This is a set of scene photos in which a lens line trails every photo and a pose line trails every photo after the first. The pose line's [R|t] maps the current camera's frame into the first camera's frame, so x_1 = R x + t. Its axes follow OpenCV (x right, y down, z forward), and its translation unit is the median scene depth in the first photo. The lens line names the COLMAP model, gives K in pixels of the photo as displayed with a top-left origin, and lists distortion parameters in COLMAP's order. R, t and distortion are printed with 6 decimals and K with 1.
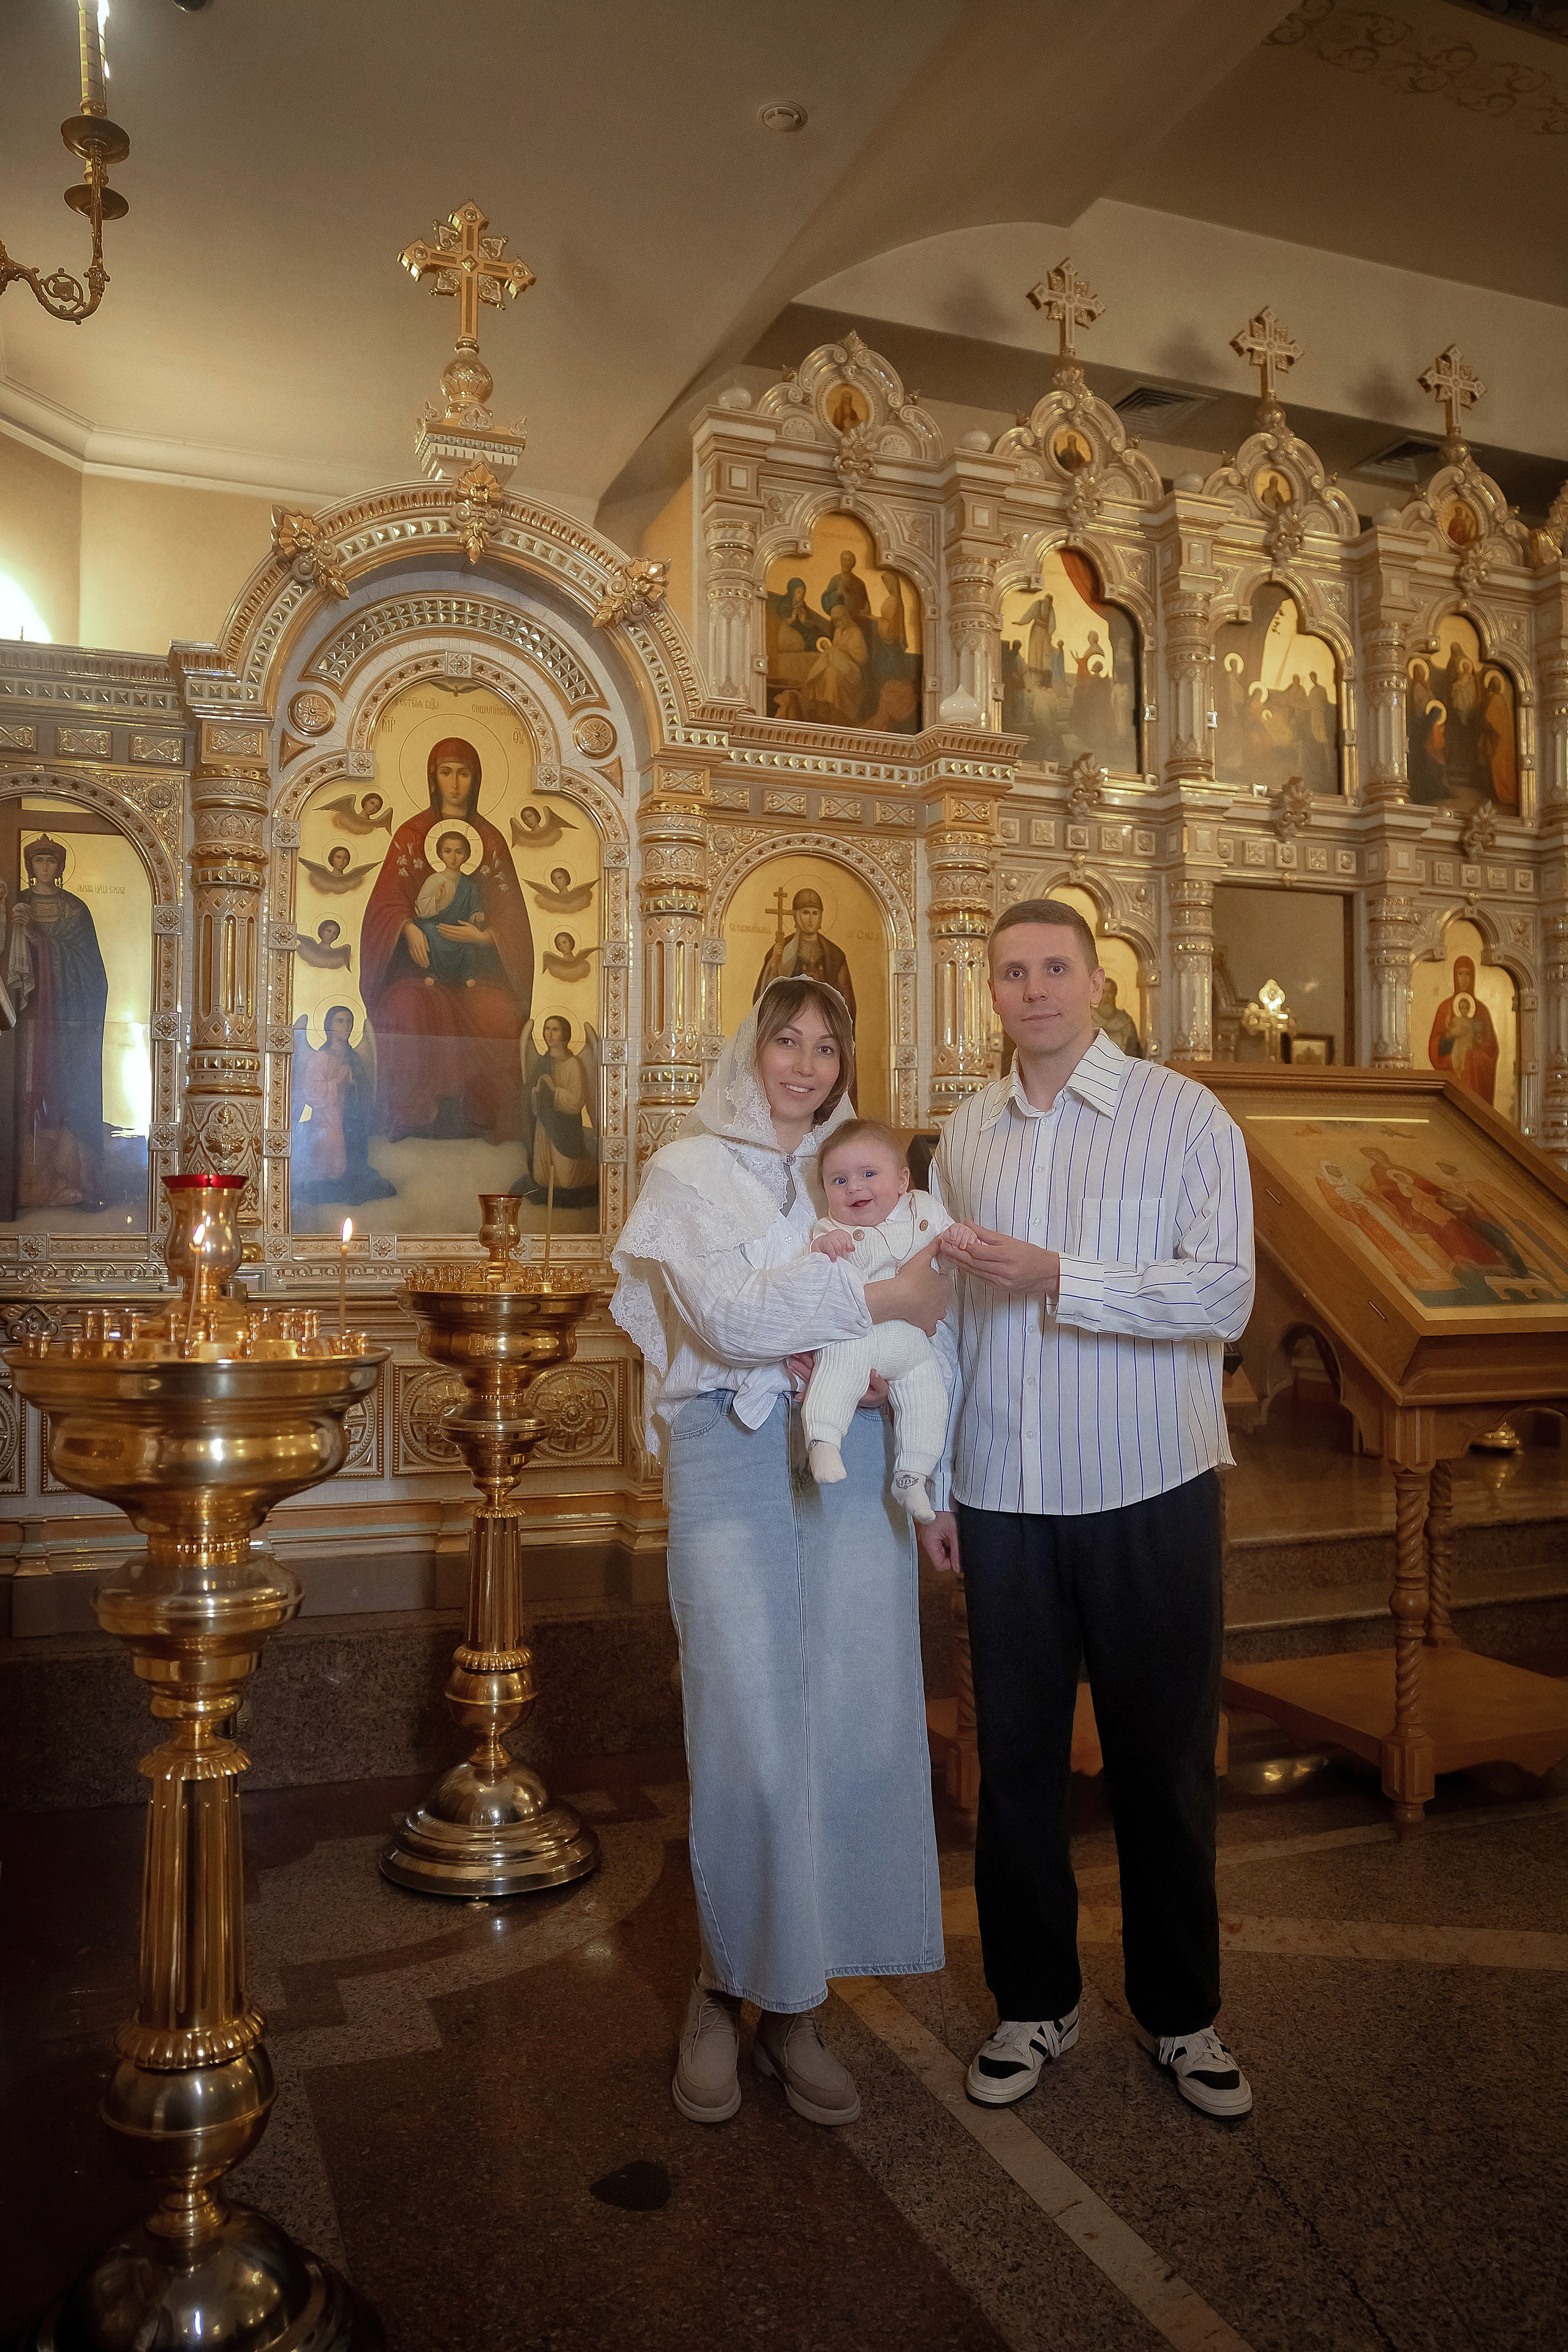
lens RADIAL K [[1861.8, 0, 784.0], [0, 1861.8, 1176.0], [0, 0, 1]] dist [-0.056151, 0.004286]
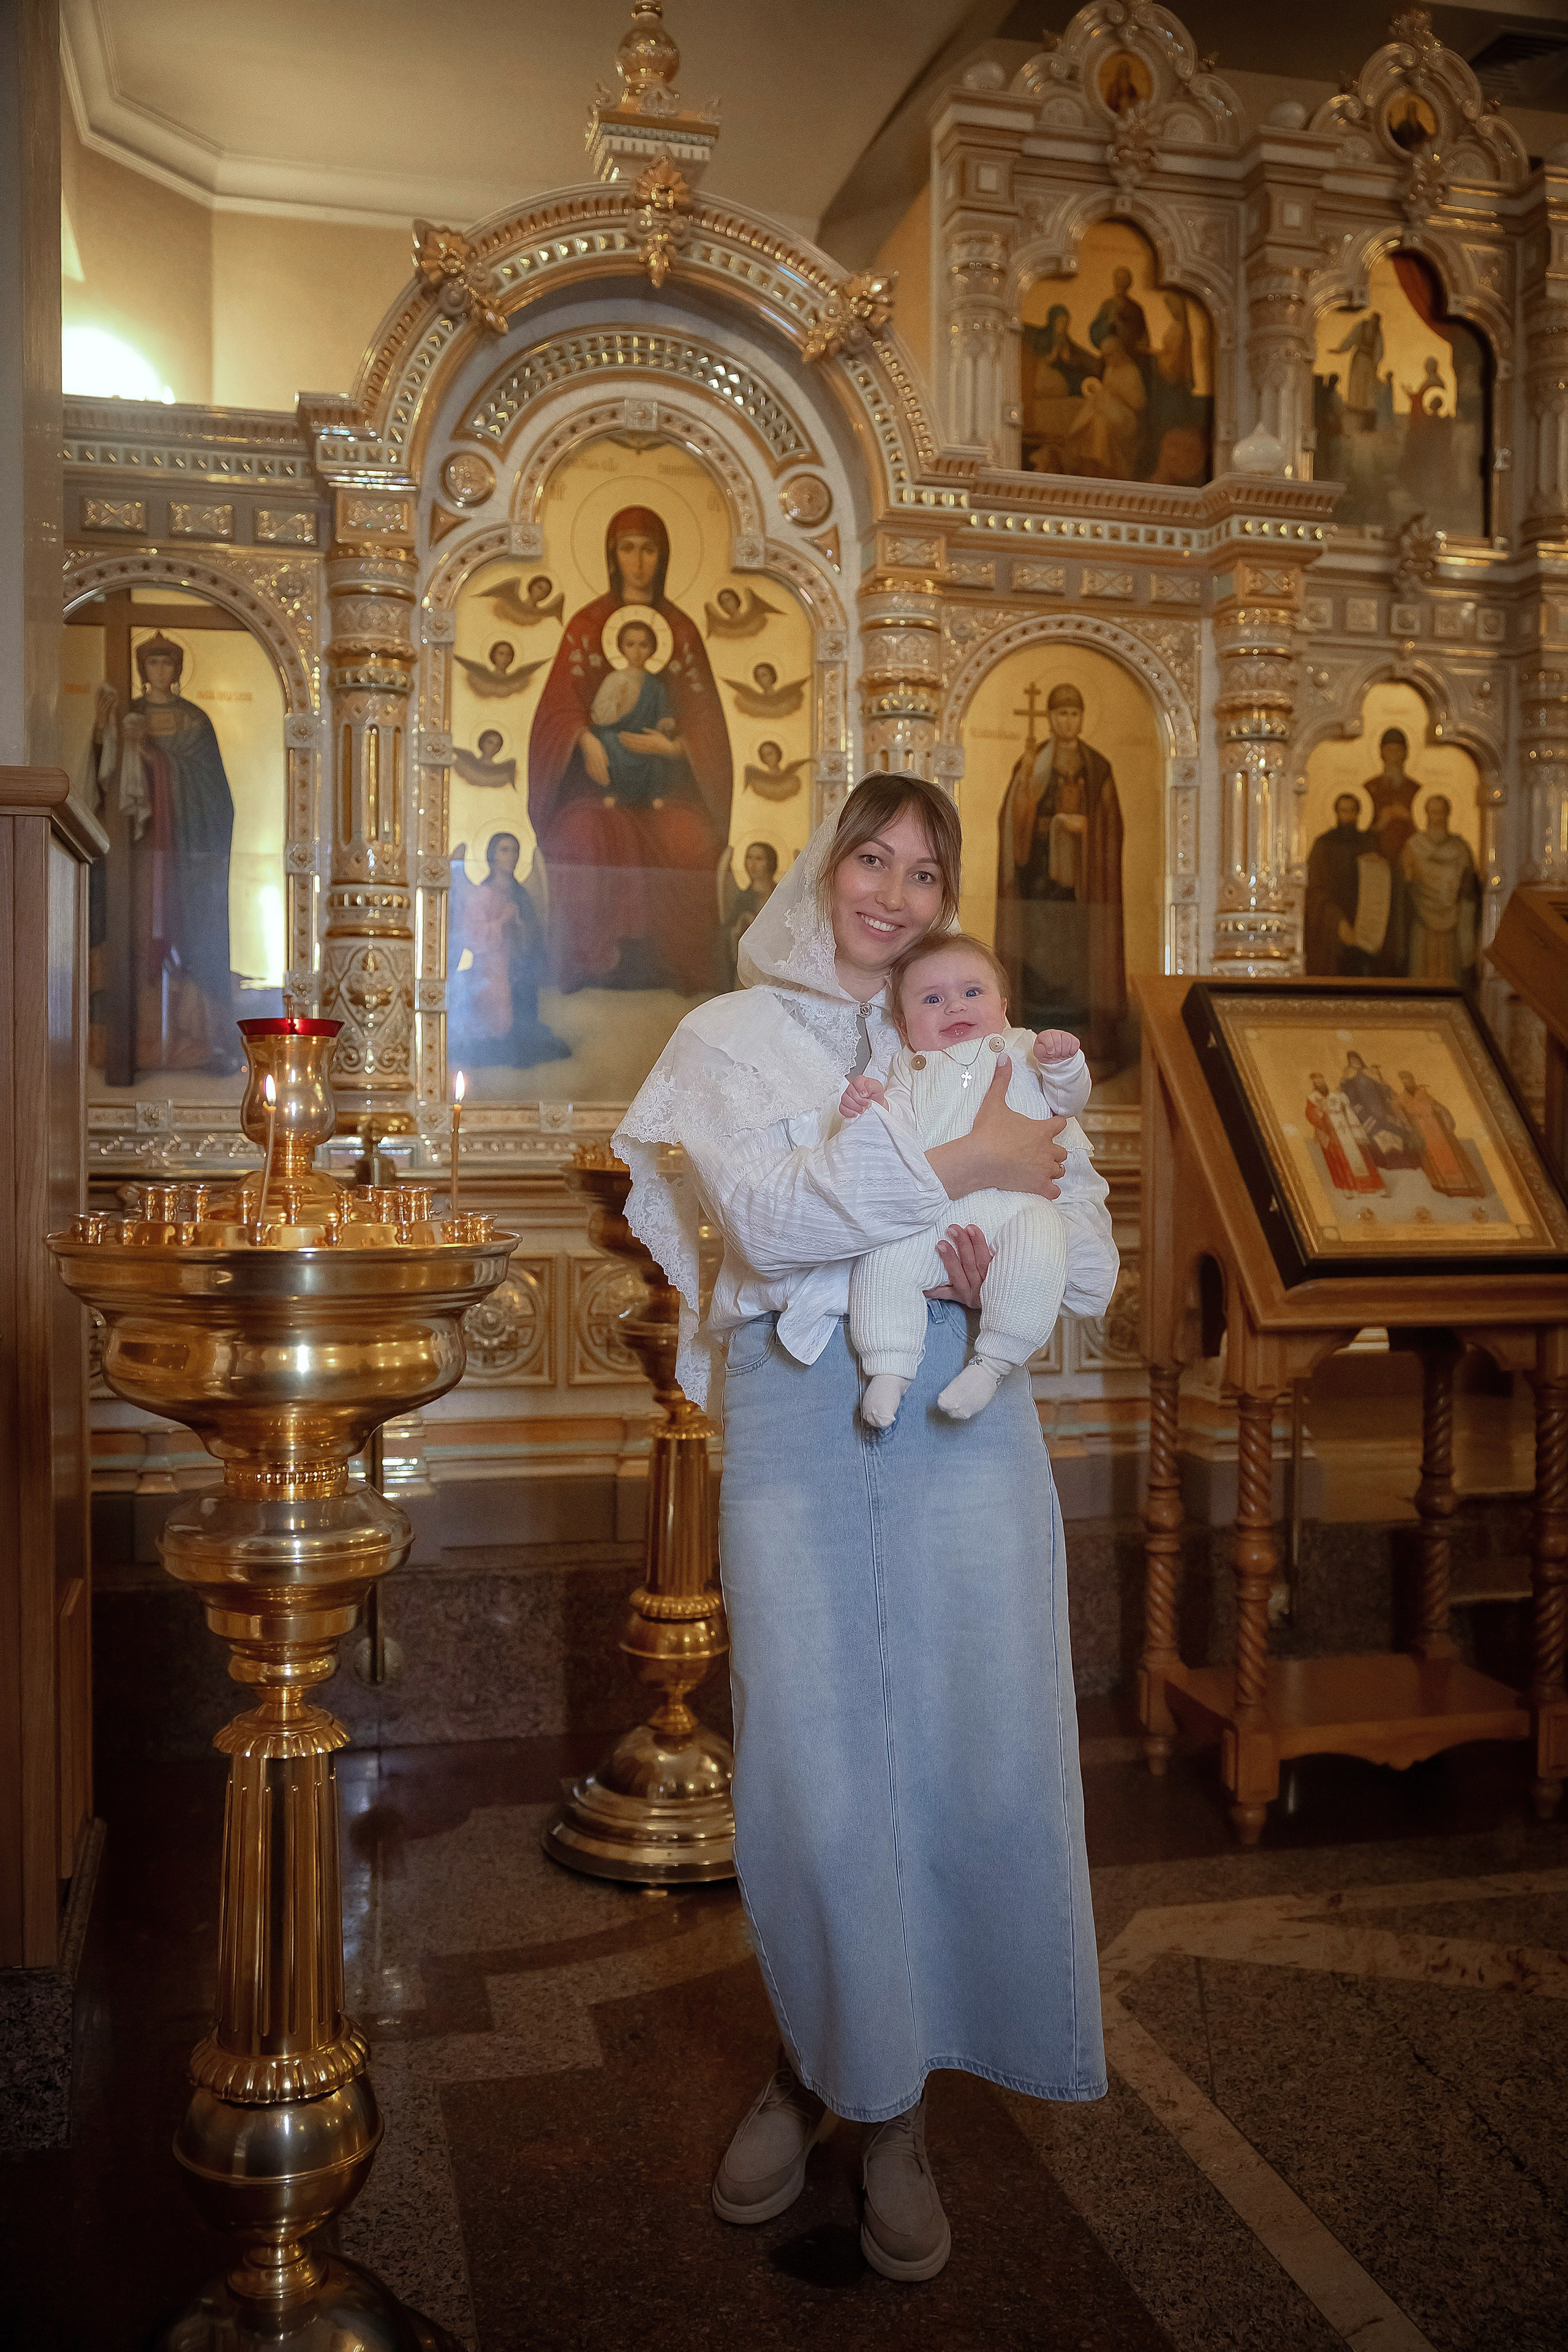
lens RADIAL K [[2121.6, 0, 775.6], [0, 2121.6, 1184.5], [0, 0, 1]] dist [-0.037425, 0.090856]
pose [[0.991831, 0.008951, -0.127243, 0.007136], [-0.000563, 0.997832, 0.065804, 0.004675], [0.127556, -0.065195, 0.989686, 0.049337]]
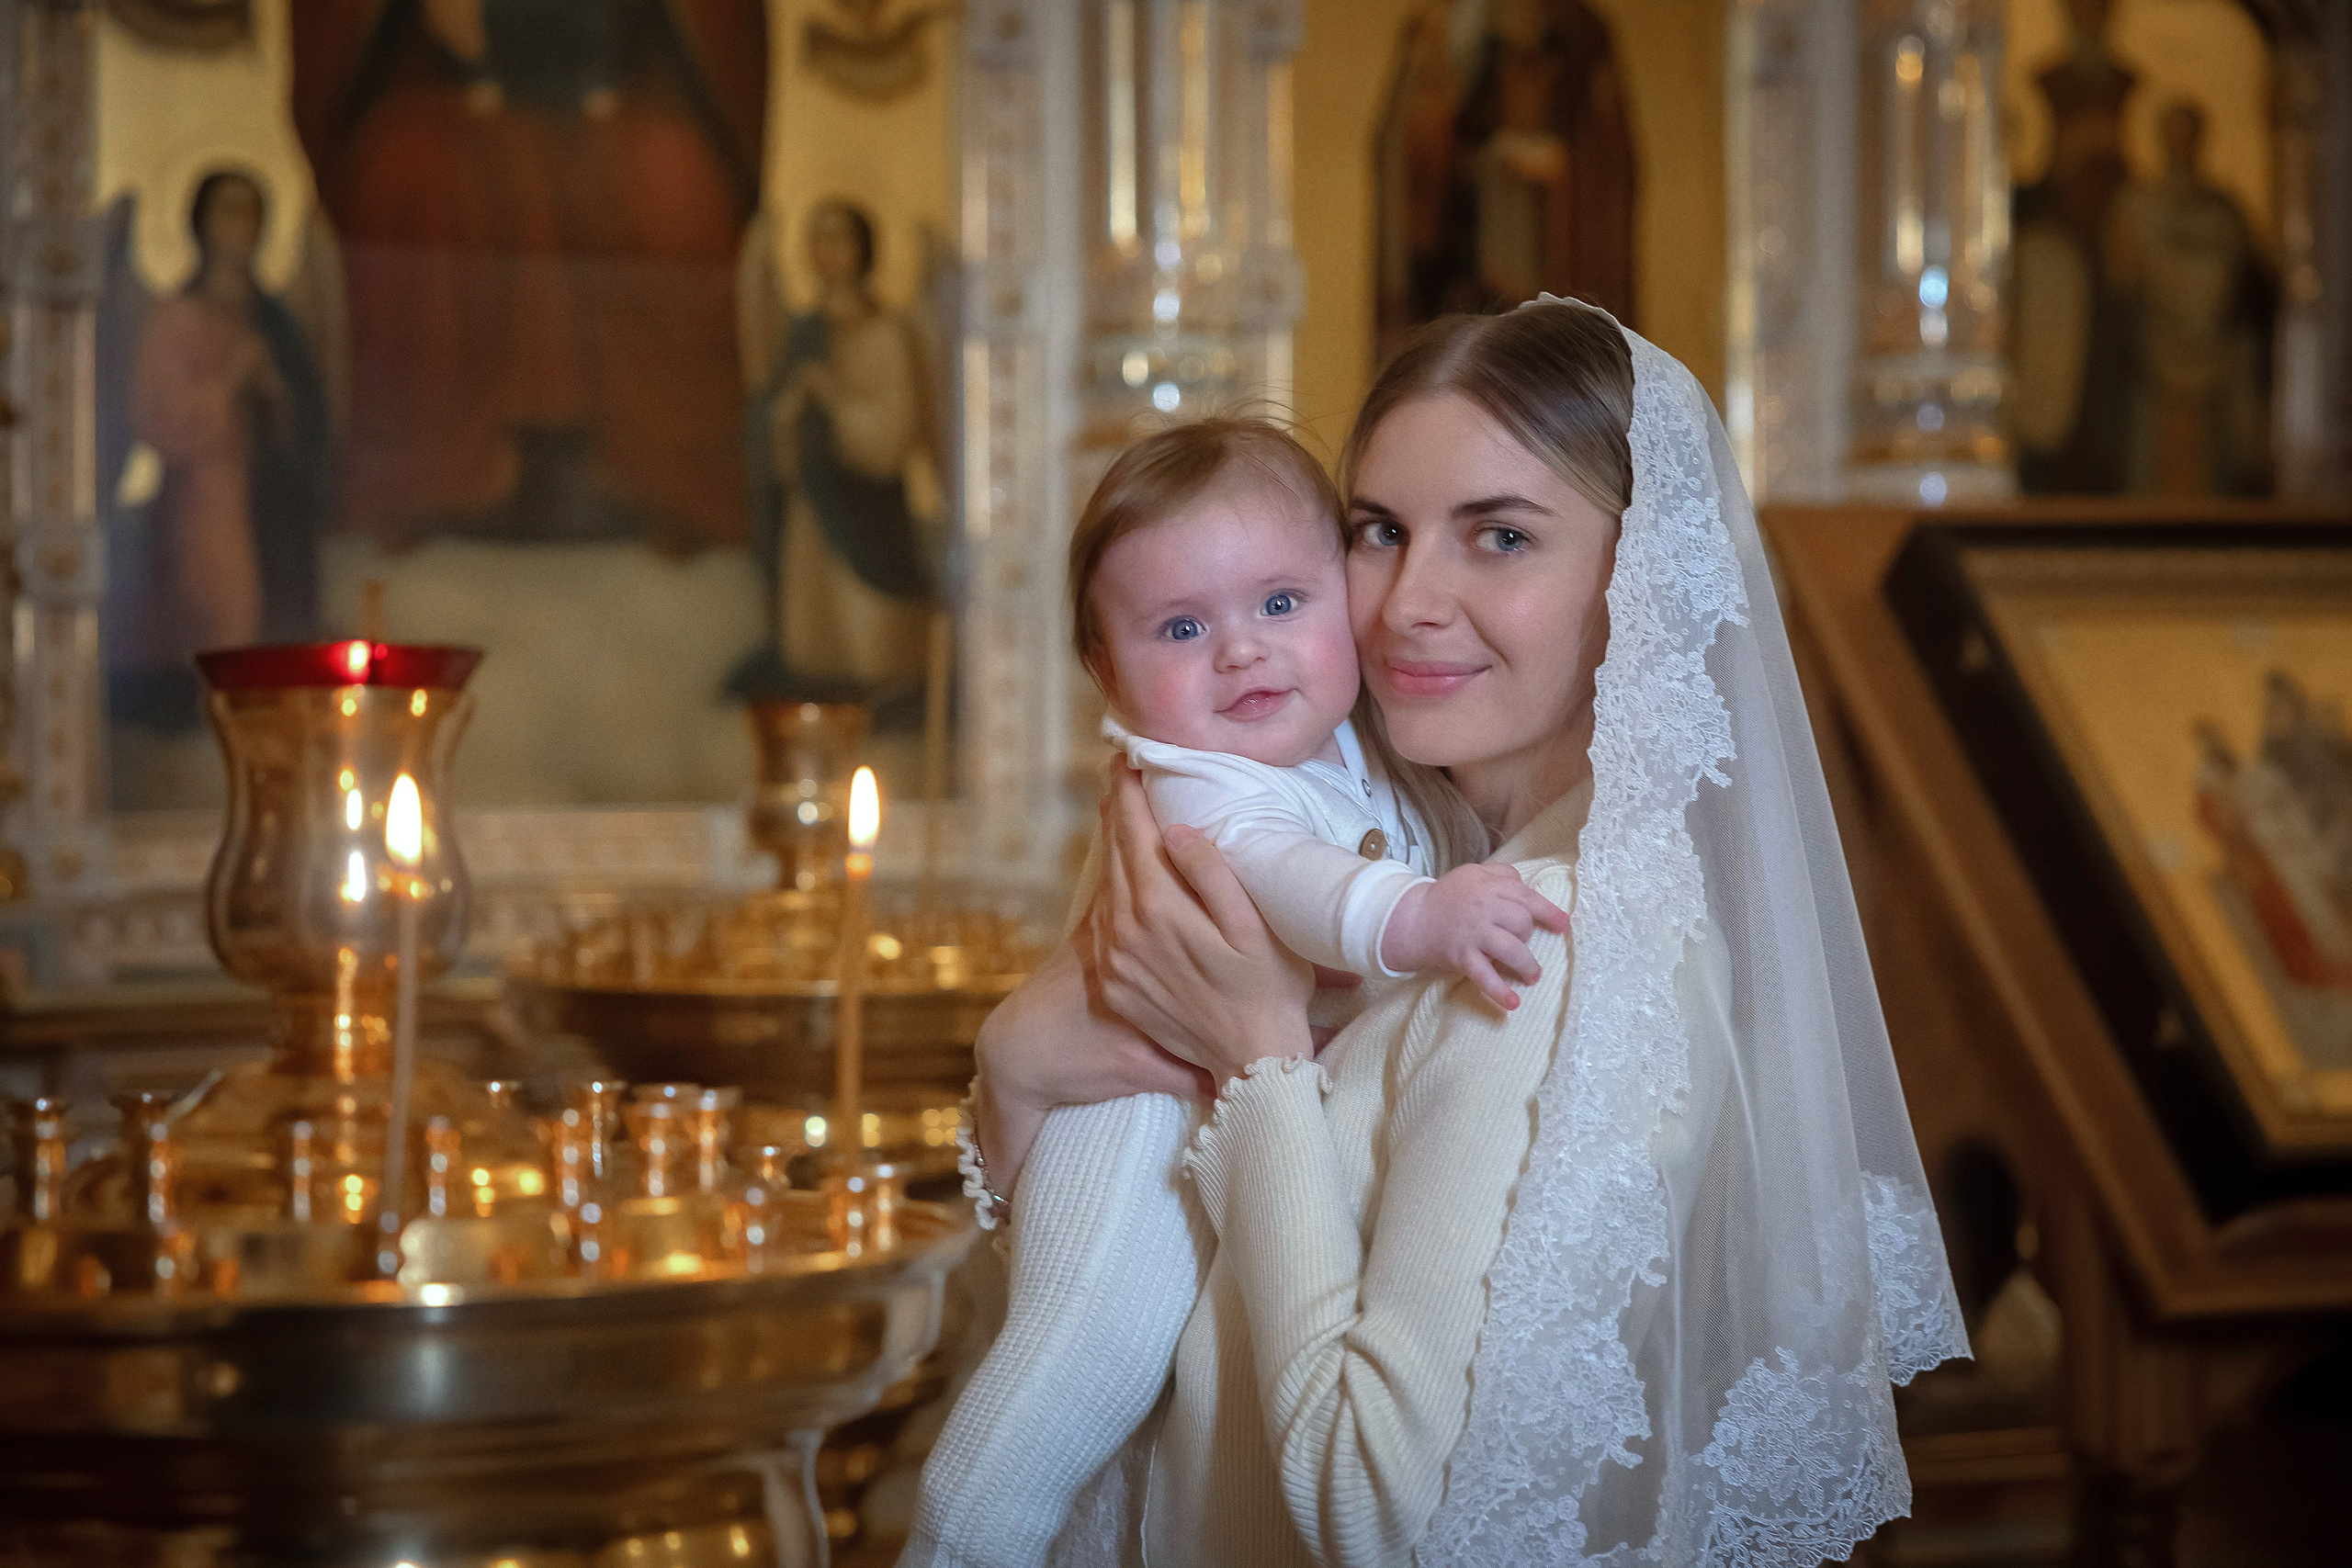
lens RADIAL K [[4548.4, 0, 1176.0], [0, 4548.4, 784.0], [0, 0, 1]] dist [0.311969, 0.007359]
pose [[0.999261, -0.011631, 0.036646, -0.092807], [0.010527, 0.999489, 0.030165, 0.000271], [-0.036979, -0.029757, 0.998873, 0.116264]]
